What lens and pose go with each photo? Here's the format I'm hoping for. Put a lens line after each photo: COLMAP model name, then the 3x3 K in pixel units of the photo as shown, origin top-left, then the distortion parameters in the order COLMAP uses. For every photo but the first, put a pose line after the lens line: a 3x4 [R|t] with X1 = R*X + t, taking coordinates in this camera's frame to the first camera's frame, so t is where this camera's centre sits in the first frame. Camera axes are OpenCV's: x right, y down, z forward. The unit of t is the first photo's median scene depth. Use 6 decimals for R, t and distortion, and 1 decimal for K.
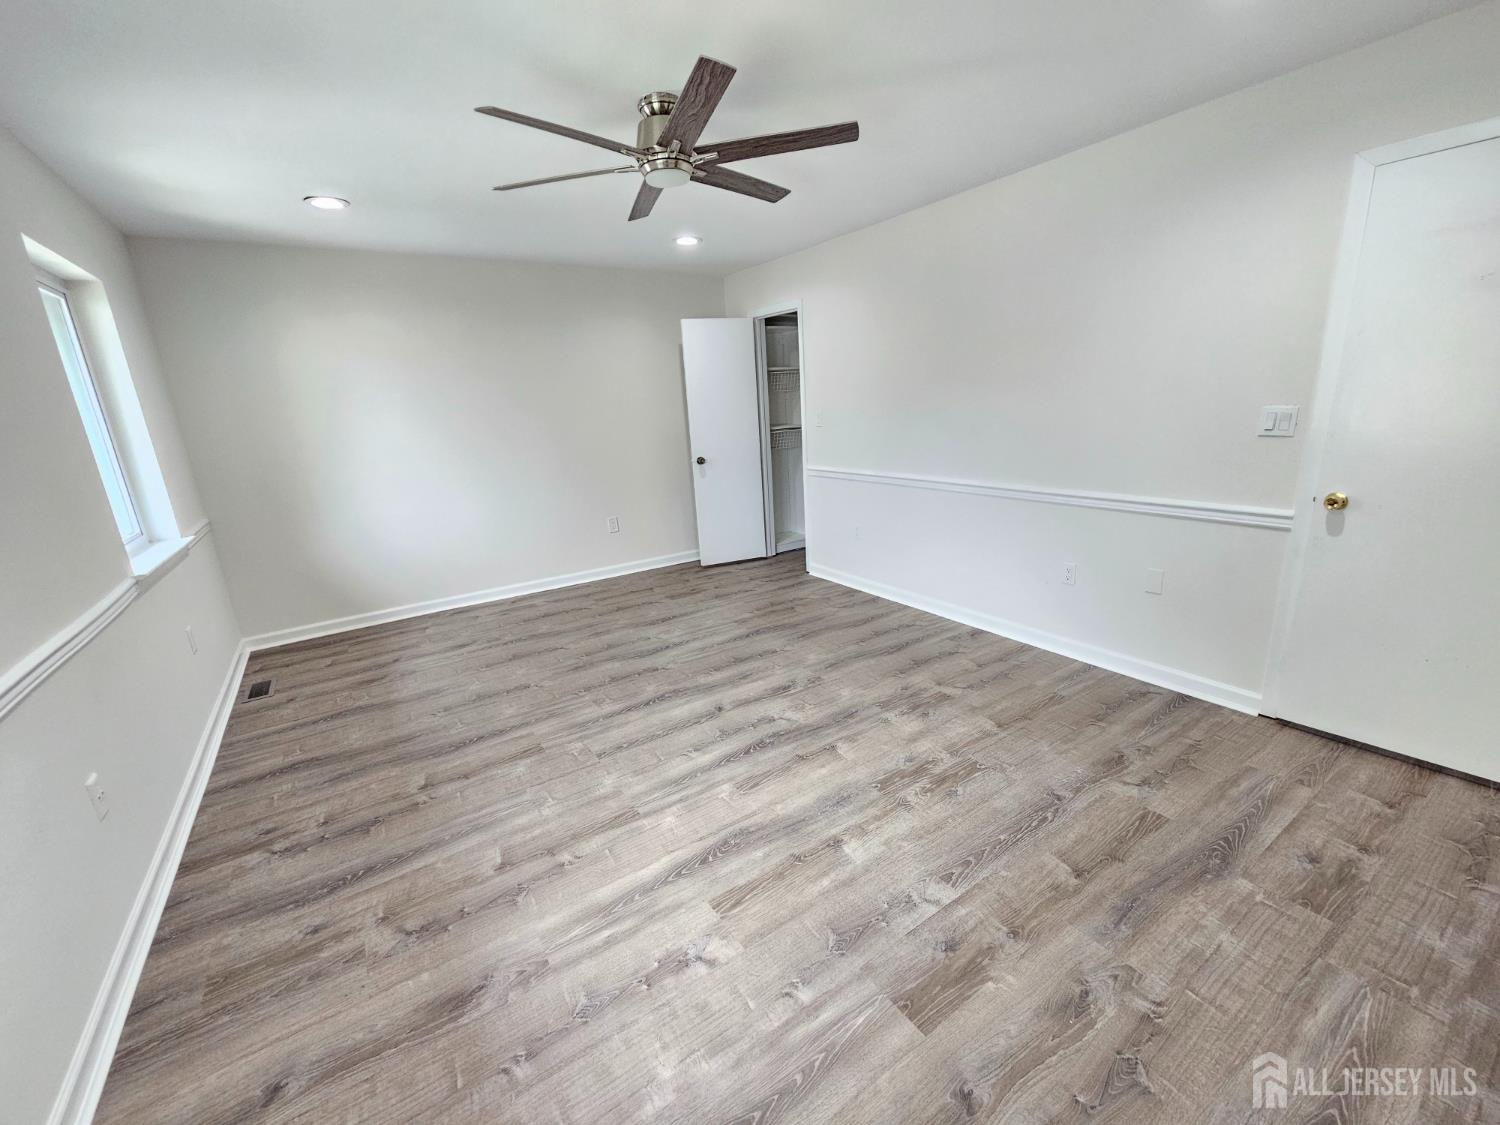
lens RADIAL K [[617.4, 0, 748.1], [0, 617.4, 564.6], [0, 0, 1]] dist [-0.003955, 0.001949]
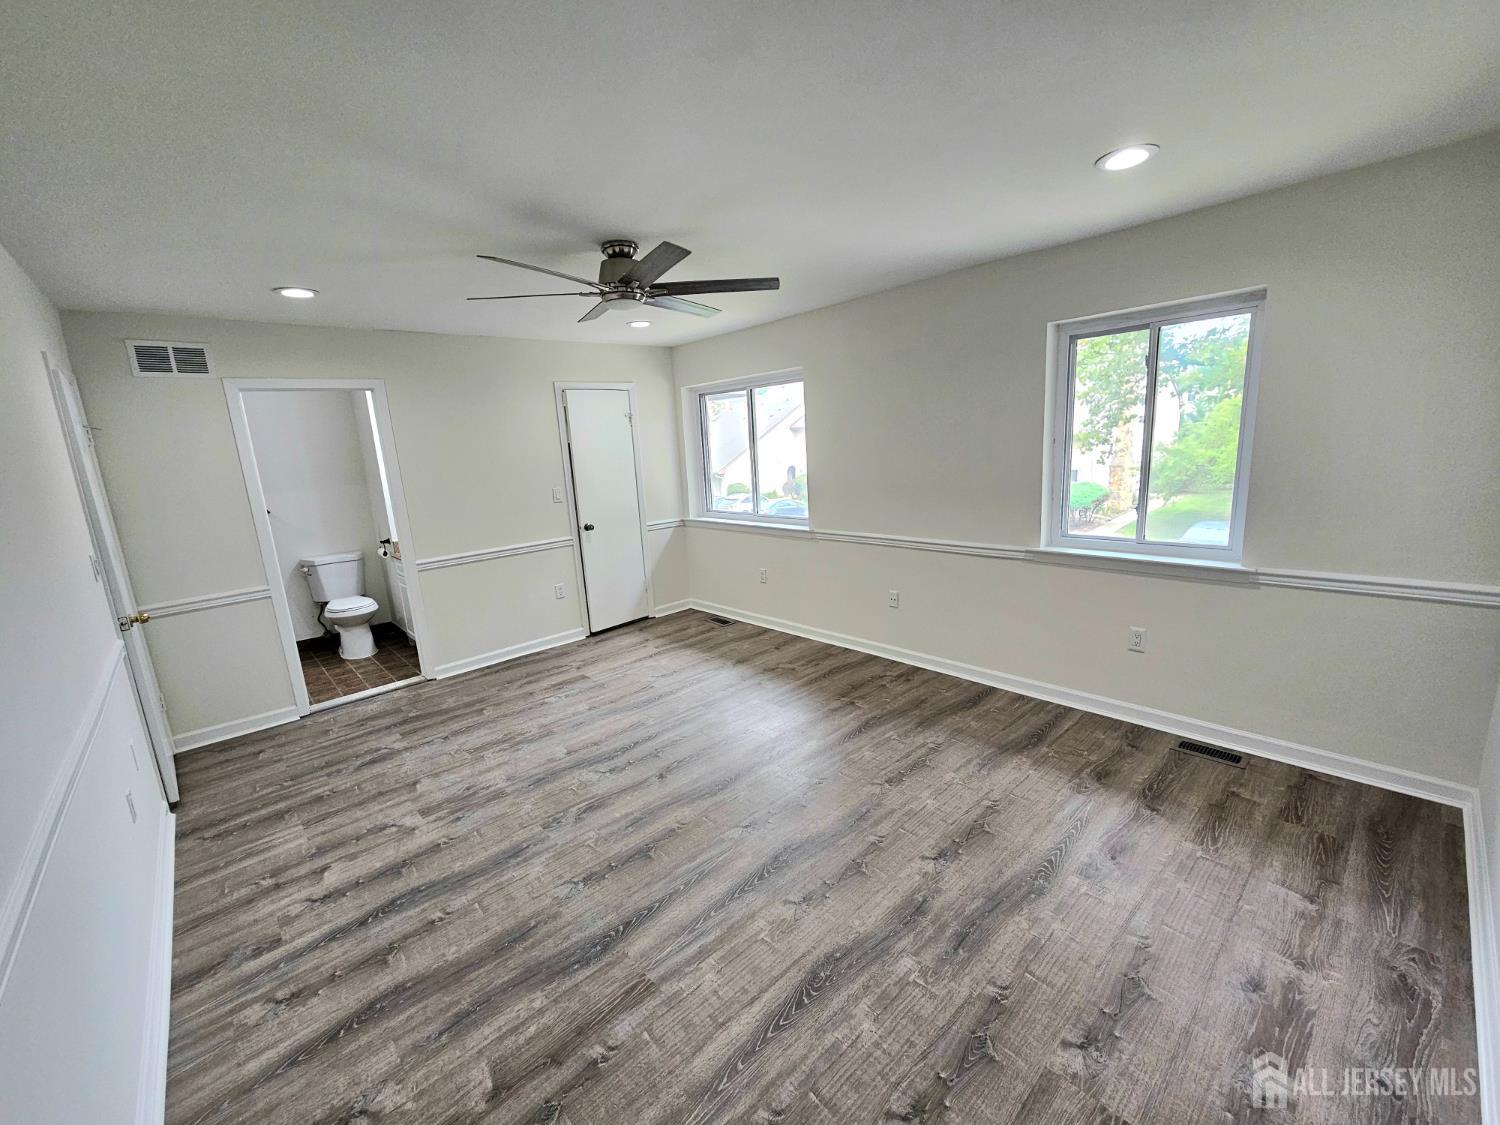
lens RADIAL K [[617.4, 0, 754.4], [0, 617.4, 564.2], [0, 0, 1]] dist [-0.003955, 0.001949]
pose [[-0.980516, 0.141171, -0.136597, -0.112001], [0.065502, 0.890536, 0.450173, -0.555614], [0.185196, 0.432454, -0.882432, 1.856167]]
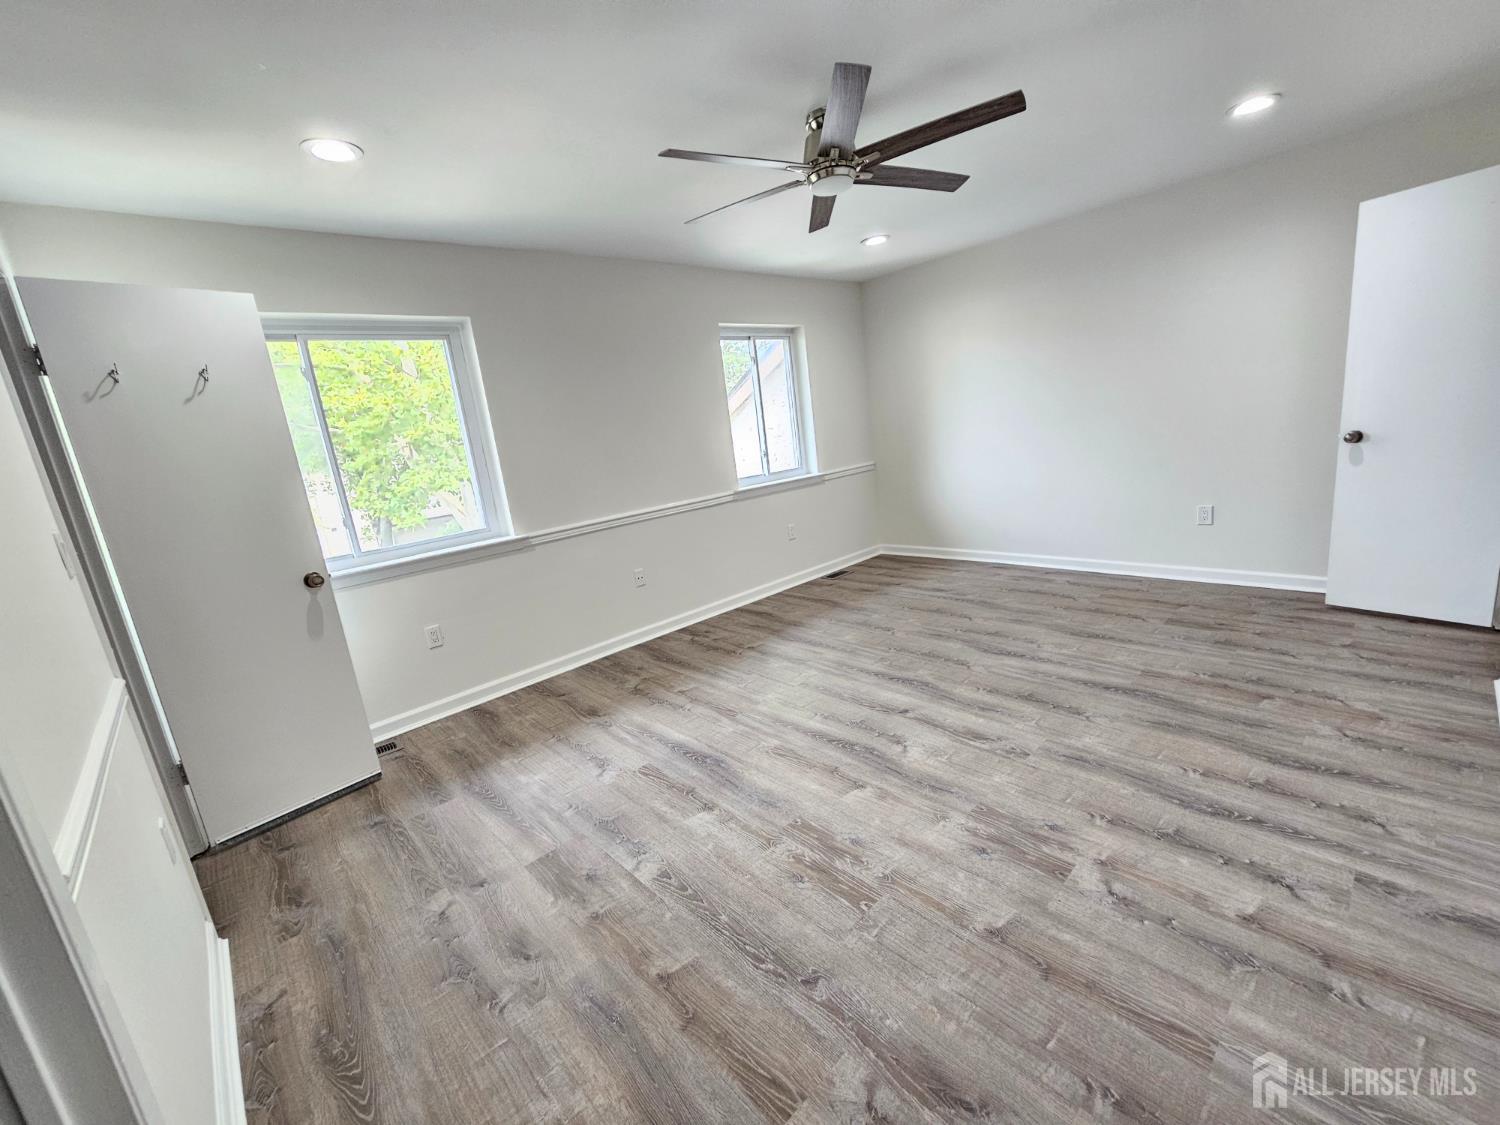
lens RADIAL K [[617.4, 0, 754.3], [0, 617.4, 562.6], [0, 0, 1]] dist [-0.003955, 0.001949]
pose [[0.170082, 0.246313, -0.954150, 0.805180], [-0.150147, 0.963430, 0.221944, -0.174691], [0.973924, 0.105515, 0.200845, 0.578654]]
